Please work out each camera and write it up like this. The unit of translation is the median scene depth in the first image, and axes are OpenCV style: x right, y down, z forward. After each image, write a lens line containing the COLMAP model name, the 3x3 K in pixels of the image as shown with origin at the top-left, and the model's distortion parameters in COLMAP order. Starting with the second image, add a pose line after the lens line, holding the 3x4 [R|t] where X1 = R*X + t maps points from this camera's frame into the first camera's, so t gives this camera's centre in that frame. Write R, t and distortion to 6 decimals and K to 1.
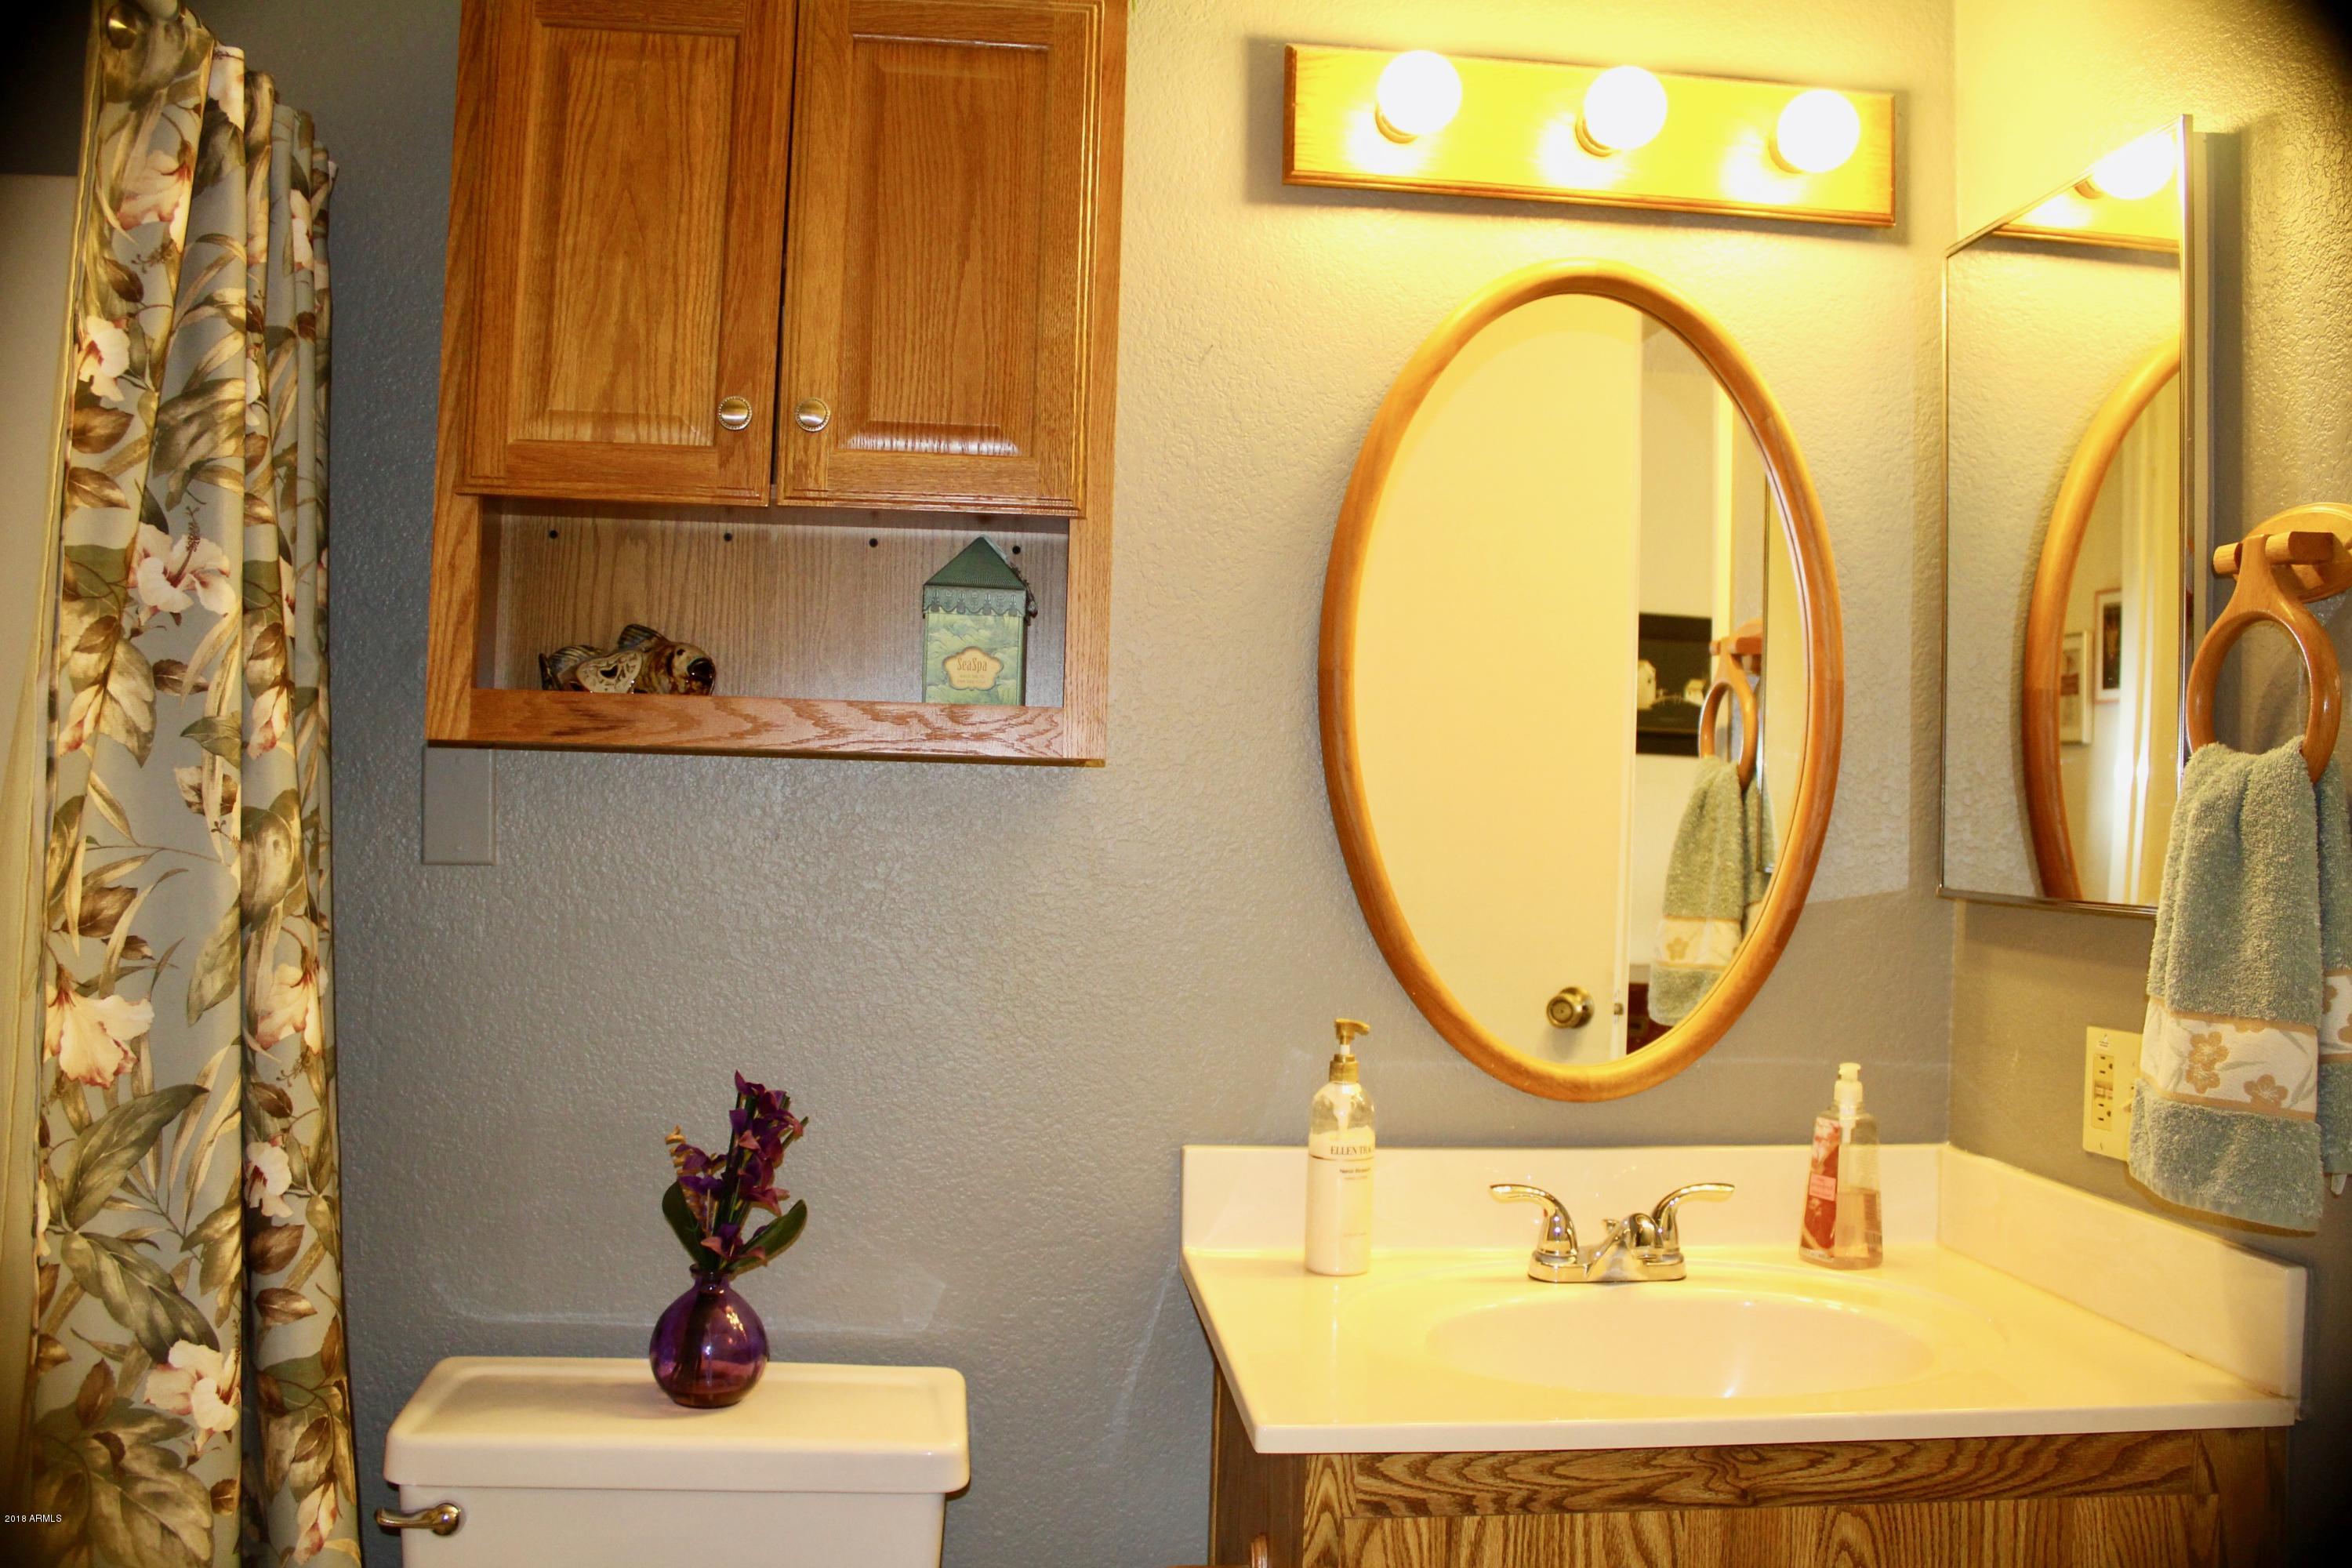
lens RADIAL K [[1934.2, 0, 1172.0], [0, 1934.2, 784.9], [0, 0, 1]] dist [-0.155684, 0.121668]
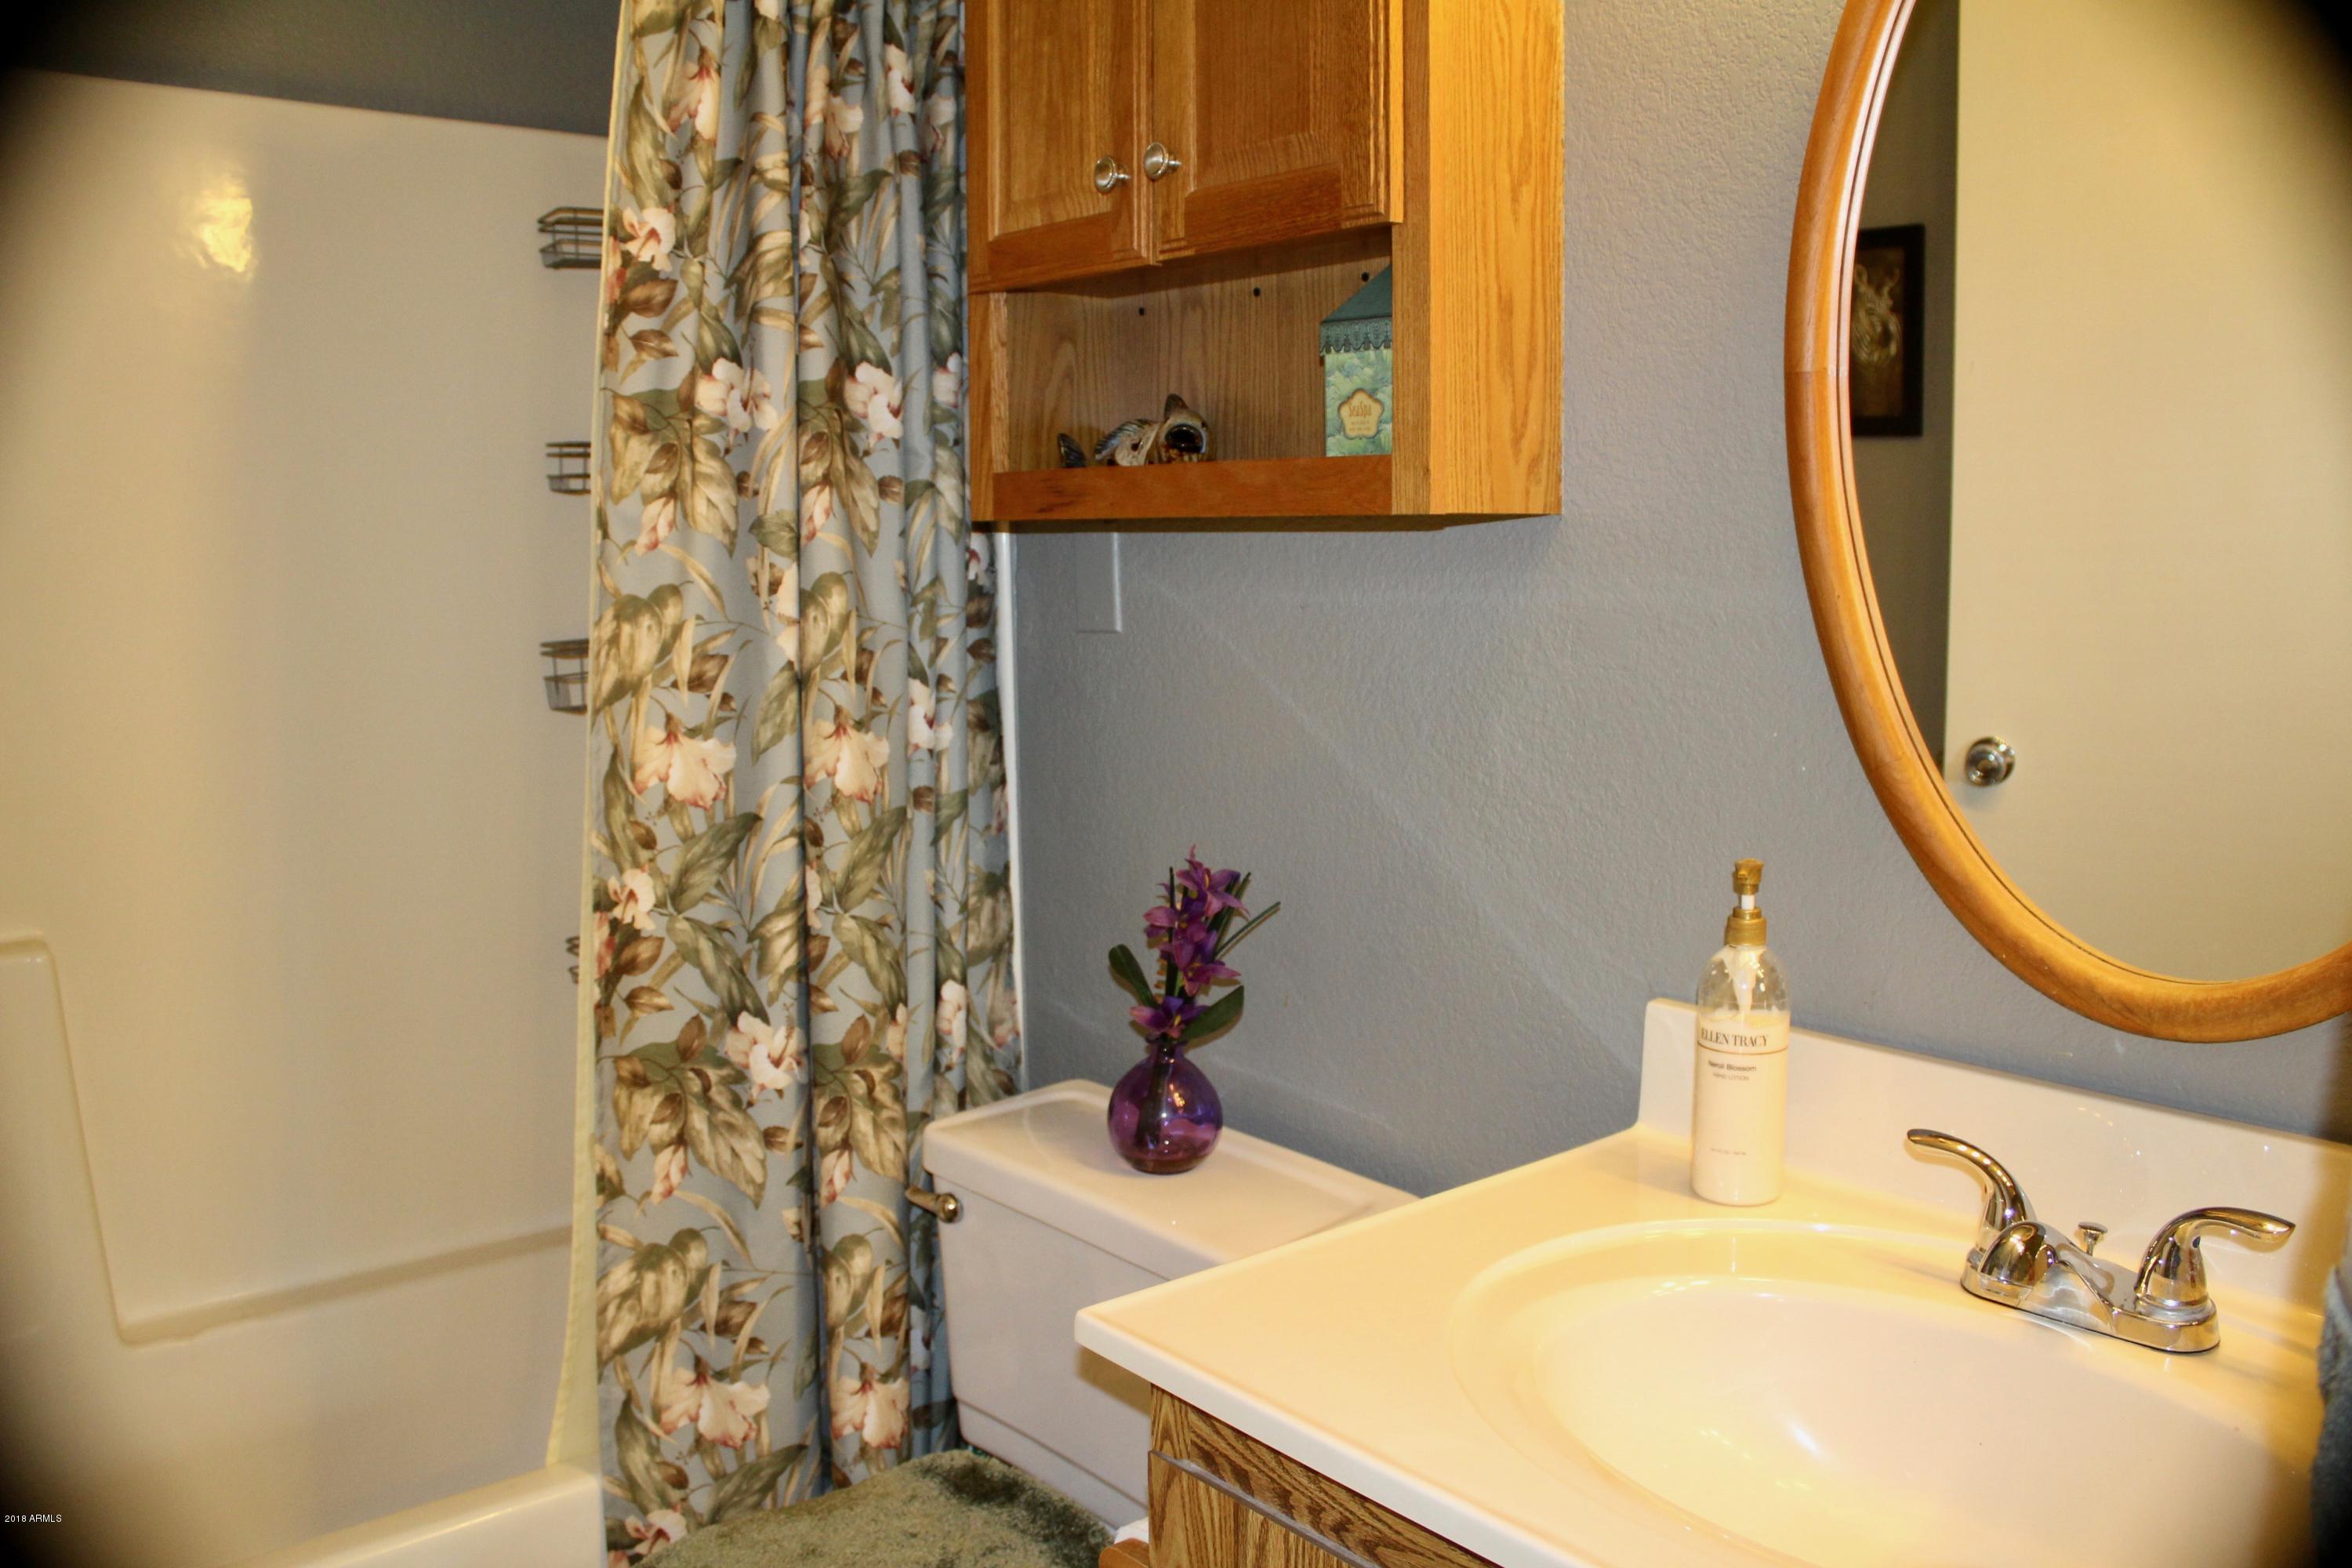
lens RADIAL K [[1931.0, 0, 1177.3], [0, 1931.0, 785.5], [0, 0, 1]] dist [-0.137583, 0.003771]
pose [[0.552803, 0.078270, -0.829628, 0.695314], [0.036161, 0.992388, 0.117721, 0.001249], [0.832527, -0.095077, 0.545765, 0.533106]]
